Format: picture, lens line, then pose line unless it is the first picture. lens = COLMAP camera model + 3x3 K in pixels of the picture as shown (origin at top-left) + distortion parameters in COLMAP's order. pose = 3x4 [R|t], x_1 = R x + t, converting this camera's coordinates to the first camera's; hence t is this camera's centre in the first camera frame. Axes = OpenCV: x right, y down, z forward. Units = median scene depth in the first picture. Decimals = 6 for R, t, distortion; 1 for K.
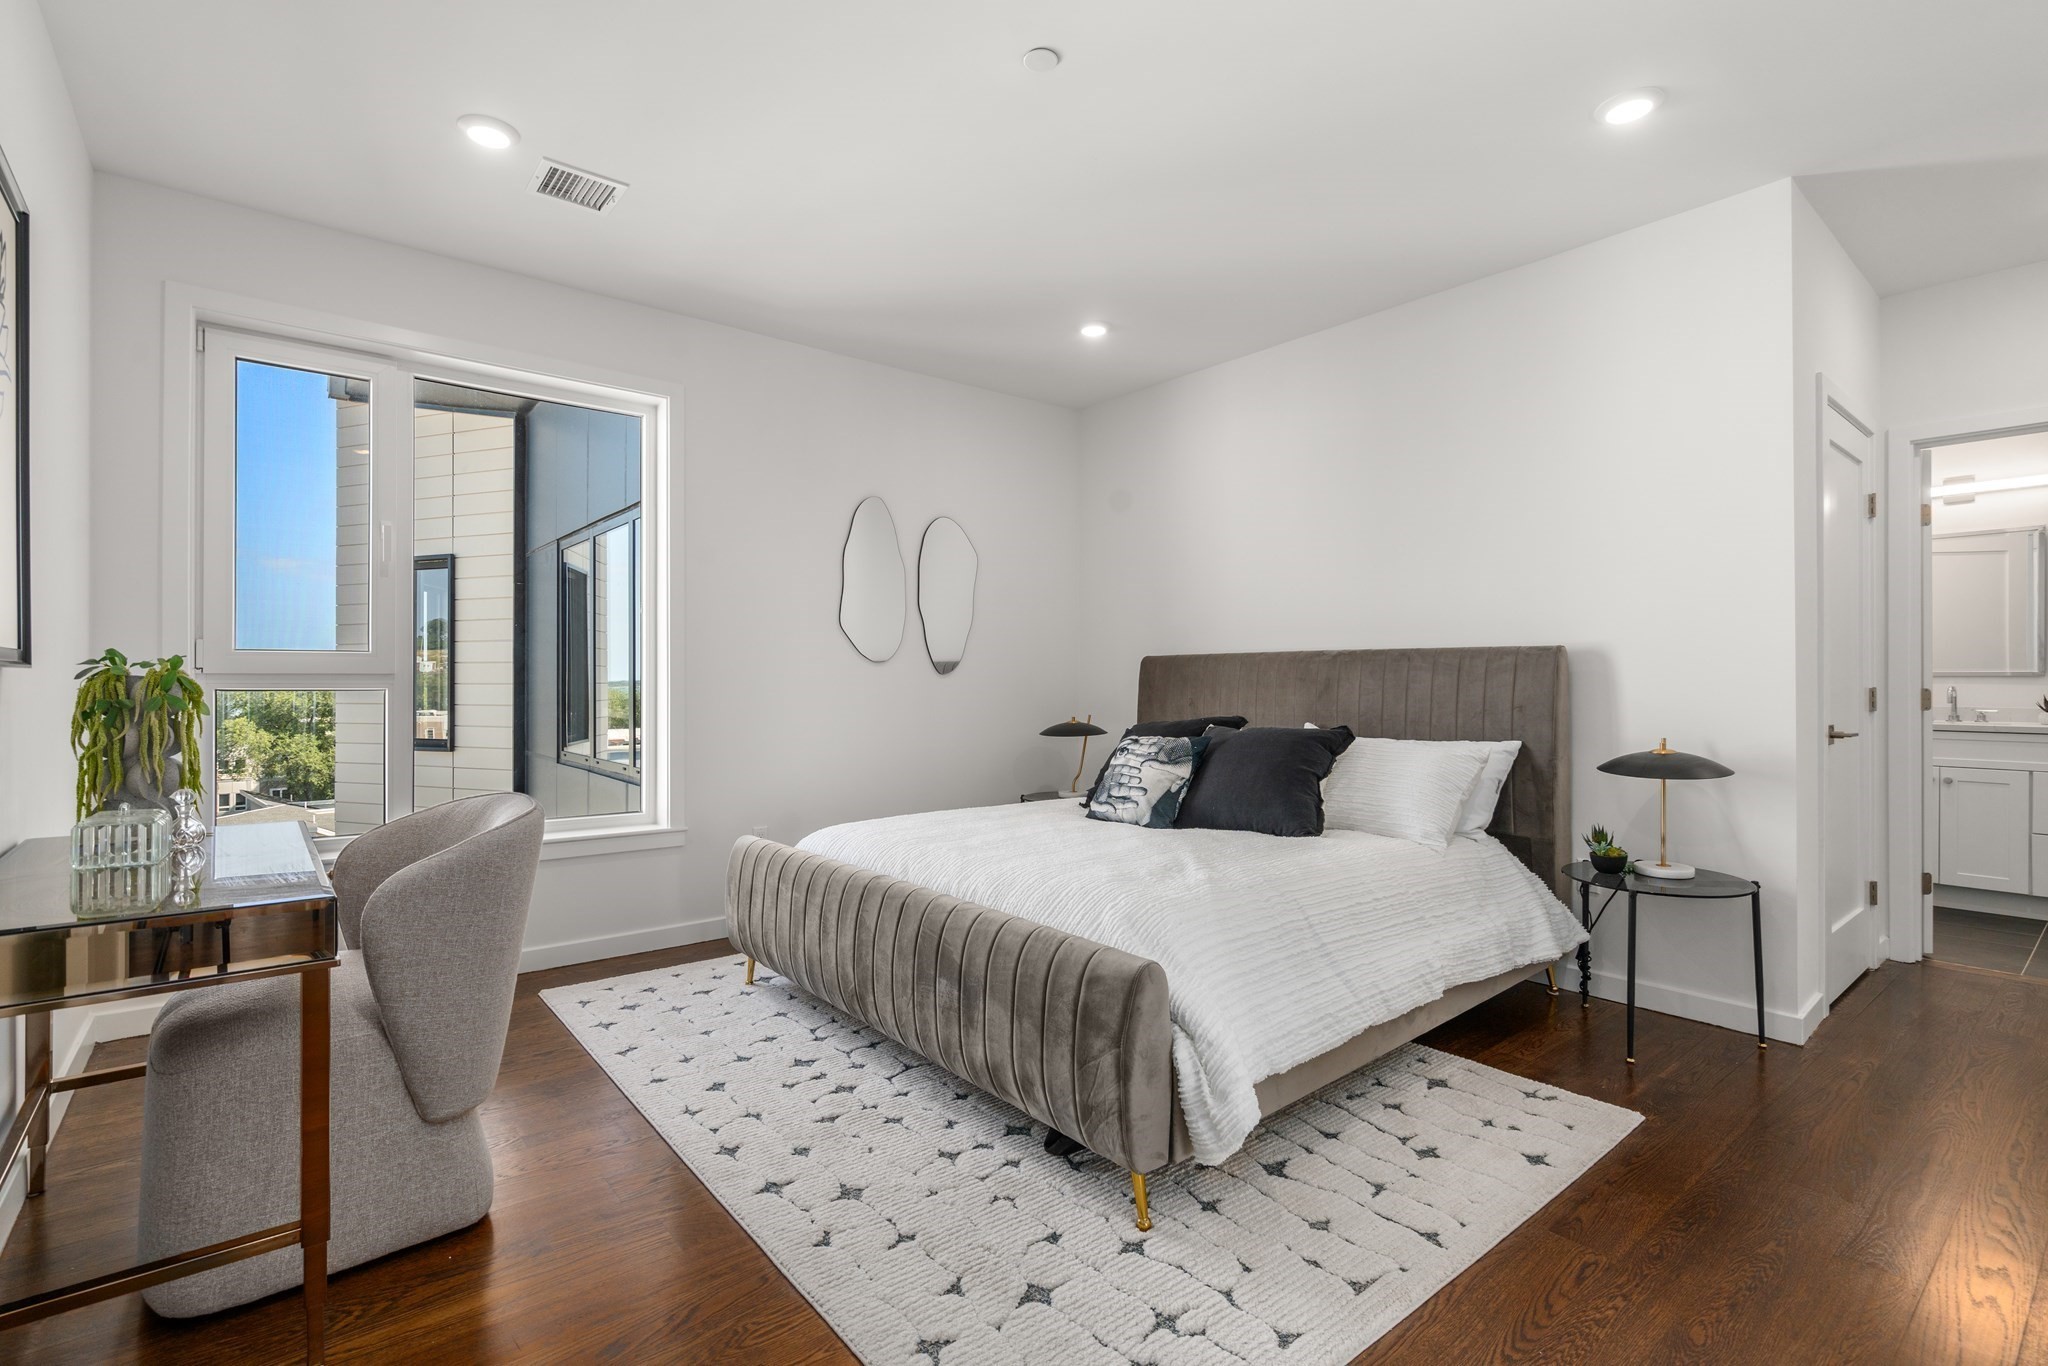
lens RADIAL K [[941.8, 0, 1010.2], [0, 941.8, 680.0], [0, 0, 1]] dist [-0.000457, -0.000244]
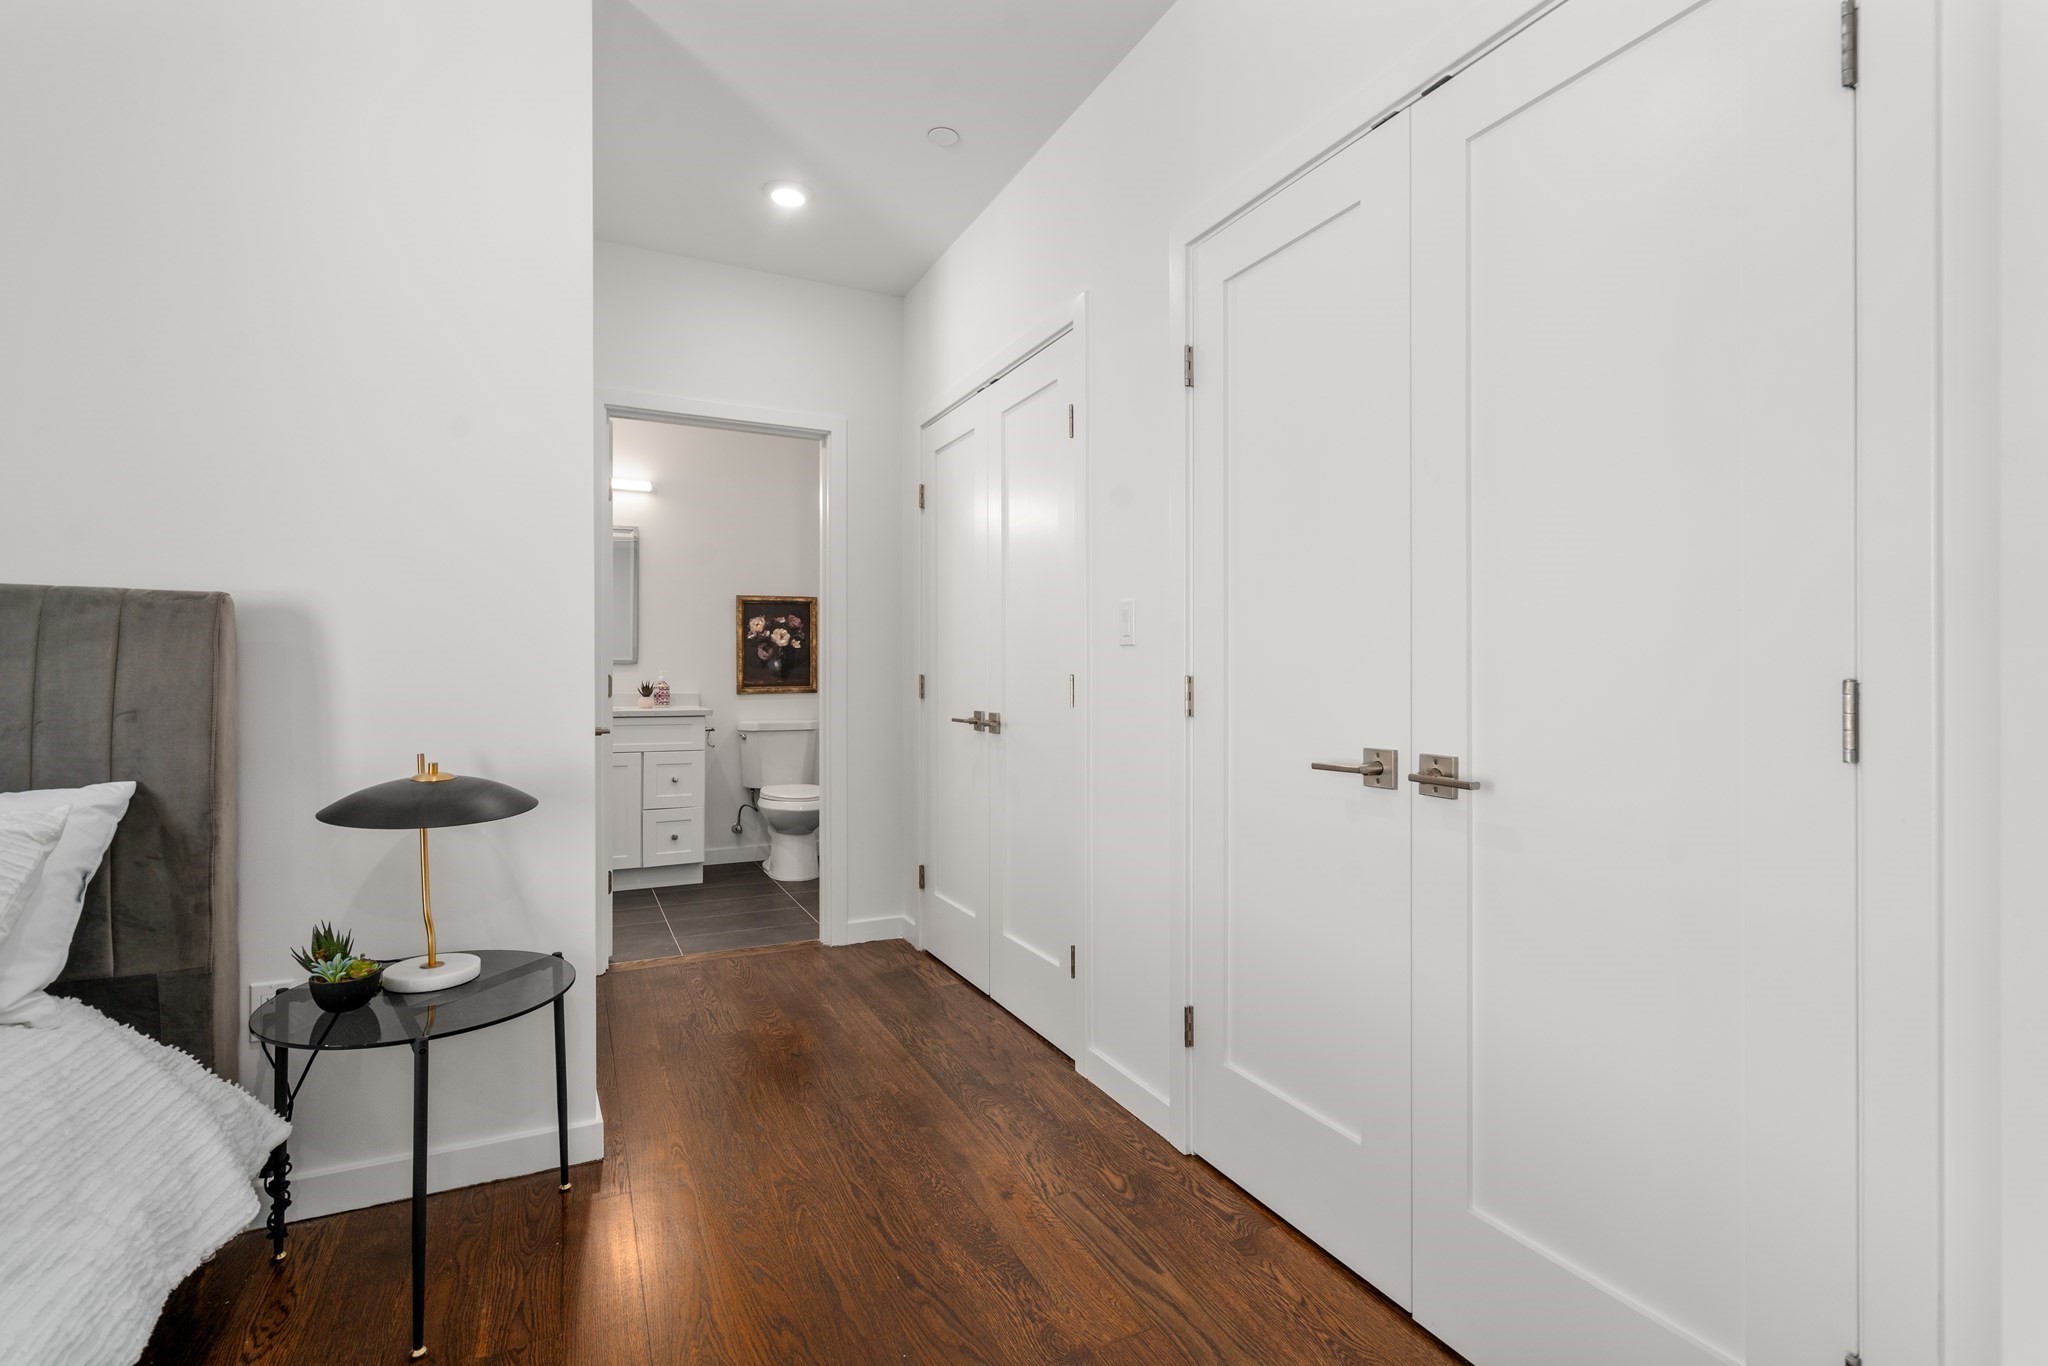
lens RADIAL K [[941.8, 0, 1026.9], [0, 941.8, 669.8], [0, 0, 1]] dist [-0.000457, -0.000244]
pose [[0.205156, 0.004130, 0.978721, 0.166517], [-0.008731, 0.999959, -0.002389, 0.004024], [-0.978690, -0.008055, 0.205183, 0.468685]]
